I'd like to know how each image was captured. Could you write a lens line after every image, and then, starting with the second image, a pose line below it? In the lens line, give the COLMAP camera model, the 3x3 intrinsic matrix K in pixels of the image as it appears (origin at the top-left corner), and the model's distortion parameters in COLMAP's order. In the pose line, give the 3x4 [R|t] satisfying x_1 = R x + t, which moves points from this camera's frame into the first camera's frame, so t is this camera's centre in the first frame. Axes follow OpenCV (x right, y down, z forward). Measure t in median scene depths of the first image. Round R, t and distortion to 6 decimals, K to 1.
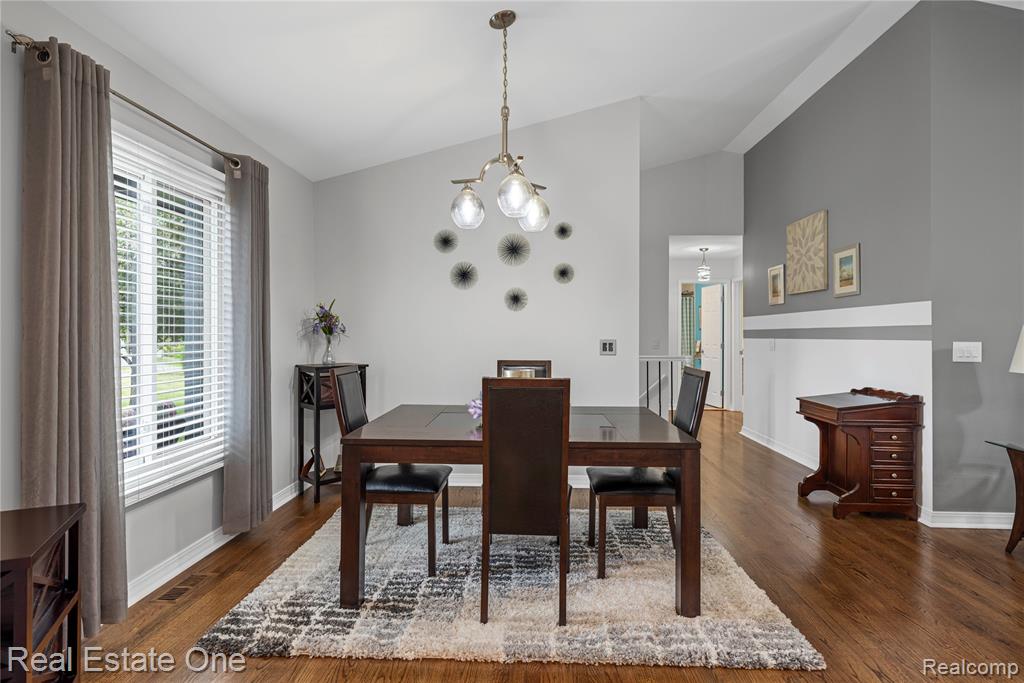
lens RADIAL K [[527.4, 0, 515.9], [0, 527.4, 335.9], [0, 0, 1]] dist [-0.001190, -0.000645]
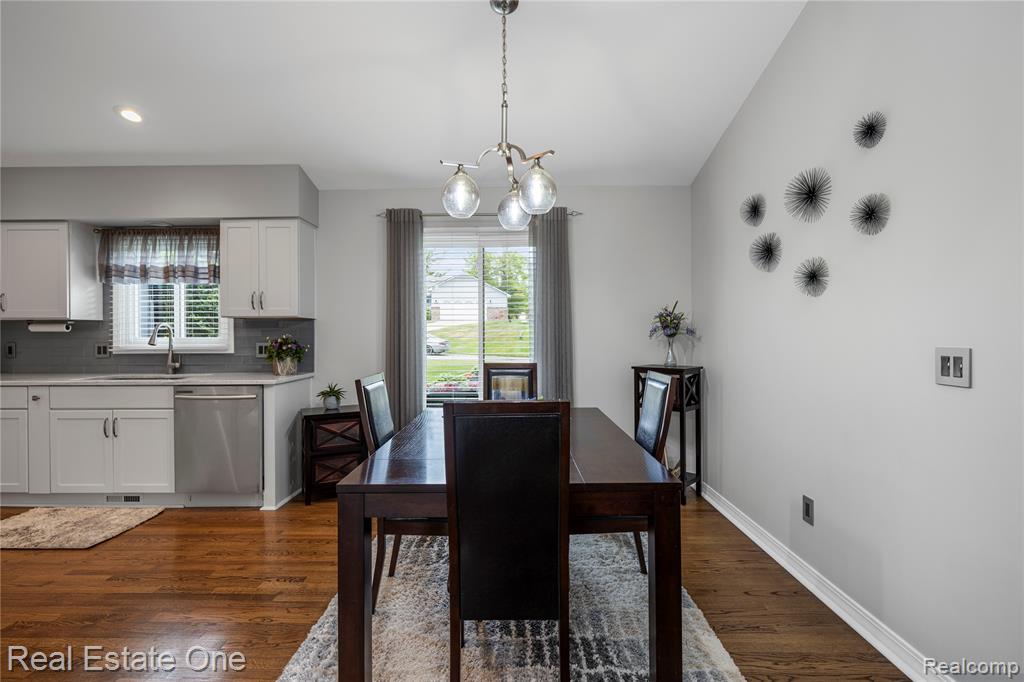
lens RADIAL K [[484.8, 0, 512.3], [0, 484.8, 340.0], [0, 0, 1]] dist [-0.002781, -0.000635]
pose [[0.023517, 0.004910, -0.999711, 0.686243], [0.000629, 0.999988, 0.004926, -0.001940], [0.999723, -0.000744, 0.023513, 0.822562]]
